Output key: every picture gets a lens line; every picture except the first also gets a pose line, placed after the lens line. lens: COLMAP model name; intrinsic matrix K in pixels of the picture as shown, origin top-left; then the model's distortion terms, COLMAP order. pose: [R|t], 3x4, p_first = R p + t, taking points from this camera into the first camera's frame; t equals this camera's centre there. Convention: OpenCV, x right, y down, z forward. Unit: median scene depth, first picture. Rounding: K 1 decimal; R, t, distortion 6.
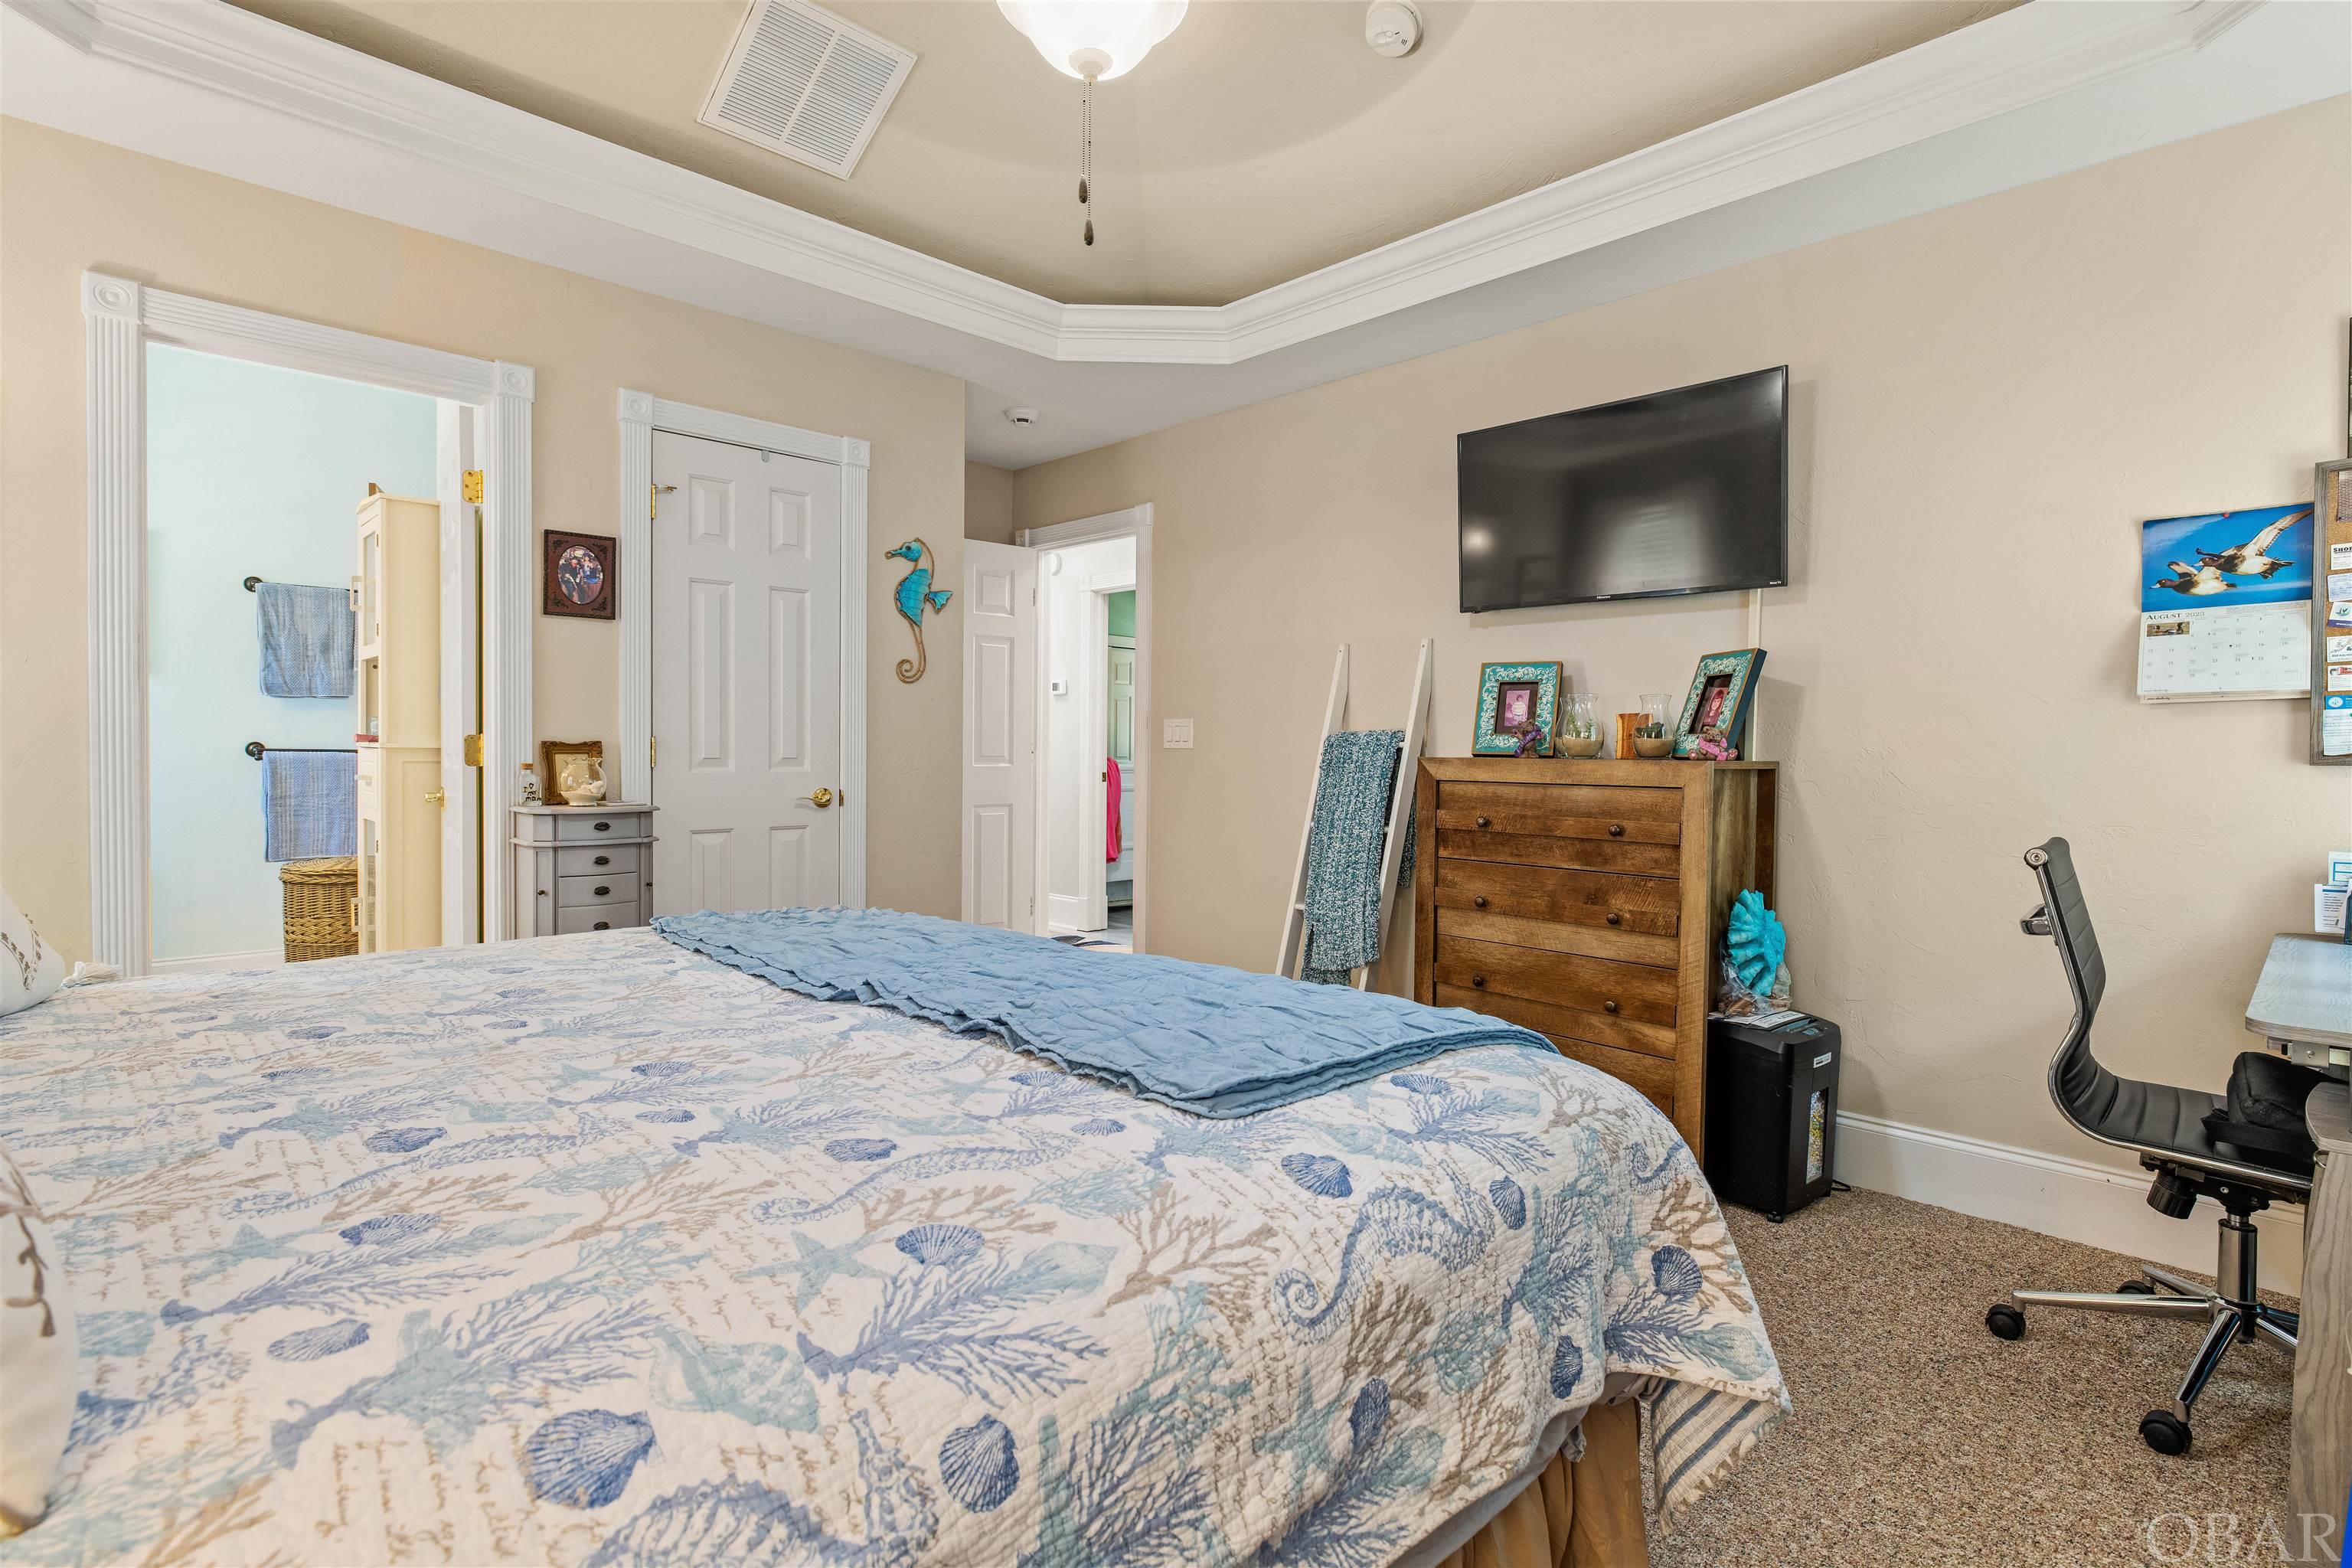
lens RADIAL K [[1147.8, 0, 1193.5], [0, 1147.8, 784.5], [0, 0, 1]] dist [-0.002943, 0.003015]
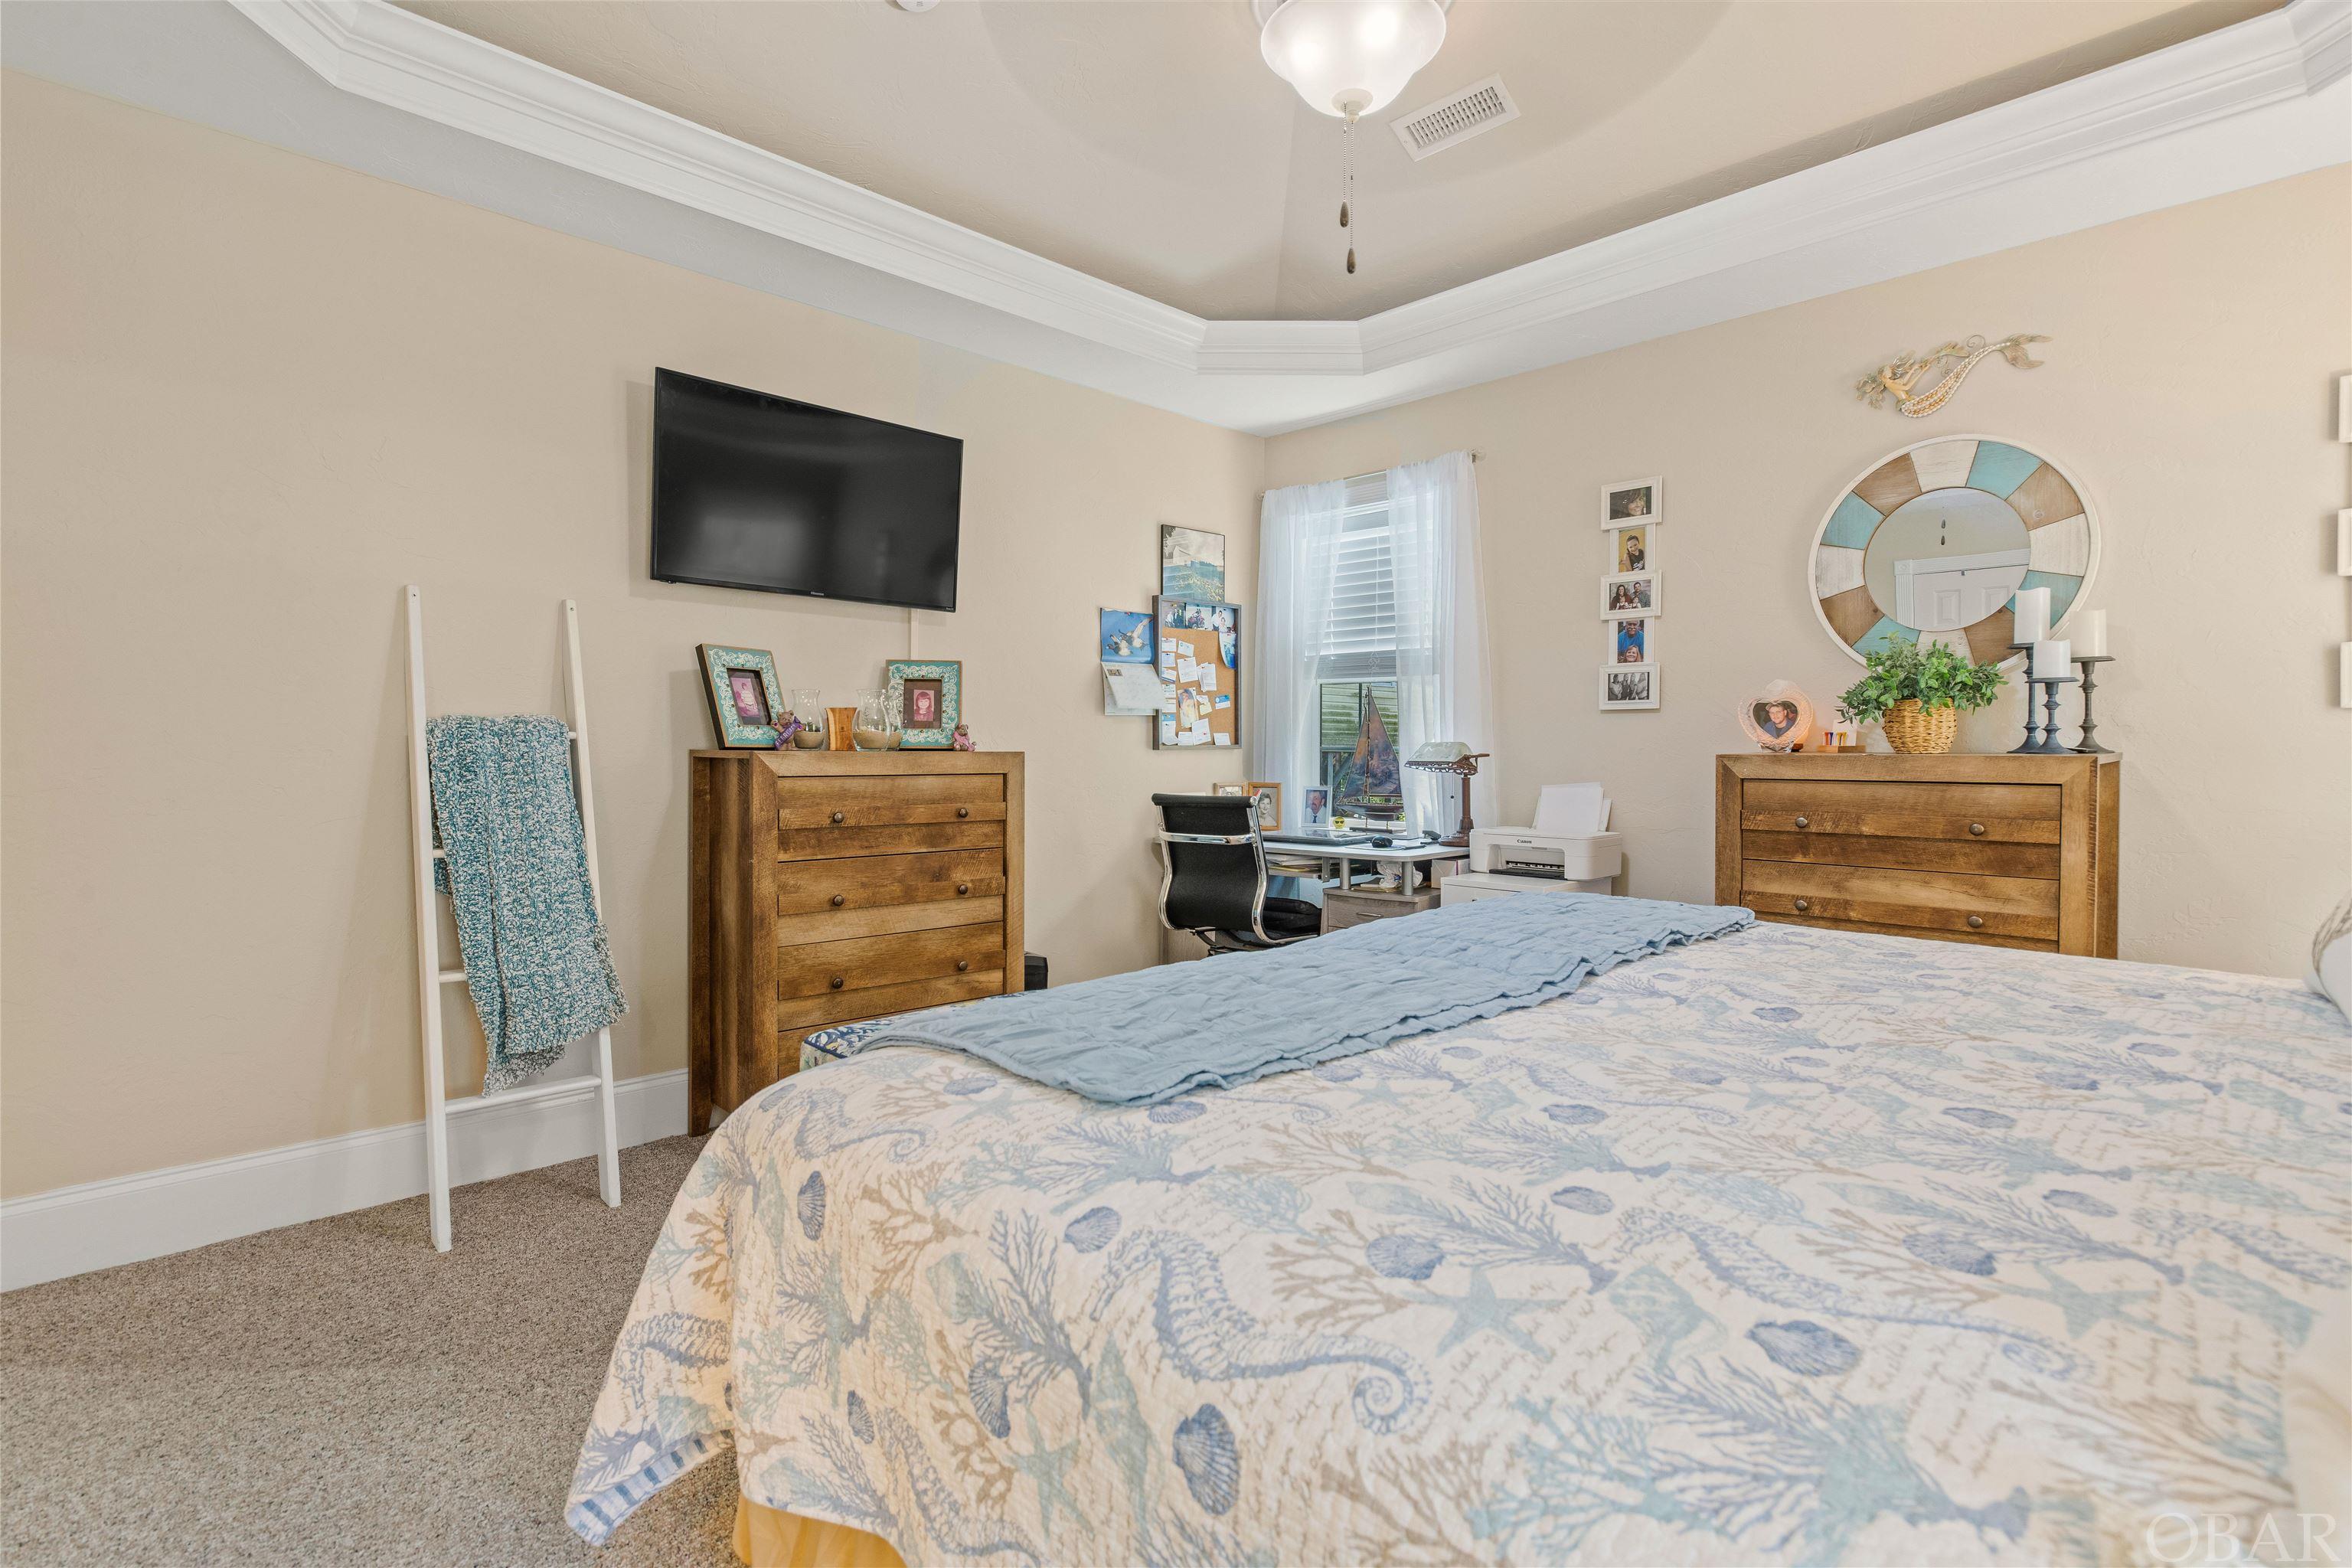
lens RADIAL K [[1147.8, 0, 1192.3], [0, 1147.8, 774.9], [0, 0, 1]] dist [-0.002943, 0.003015]
pose [[-0.019874, -0.036338, 0.999142, -0.770737], [0.023022, 0.999058, 0.036793, -0.034599], [-0.999537, 0.023734, -0.019018, 0.768690]]
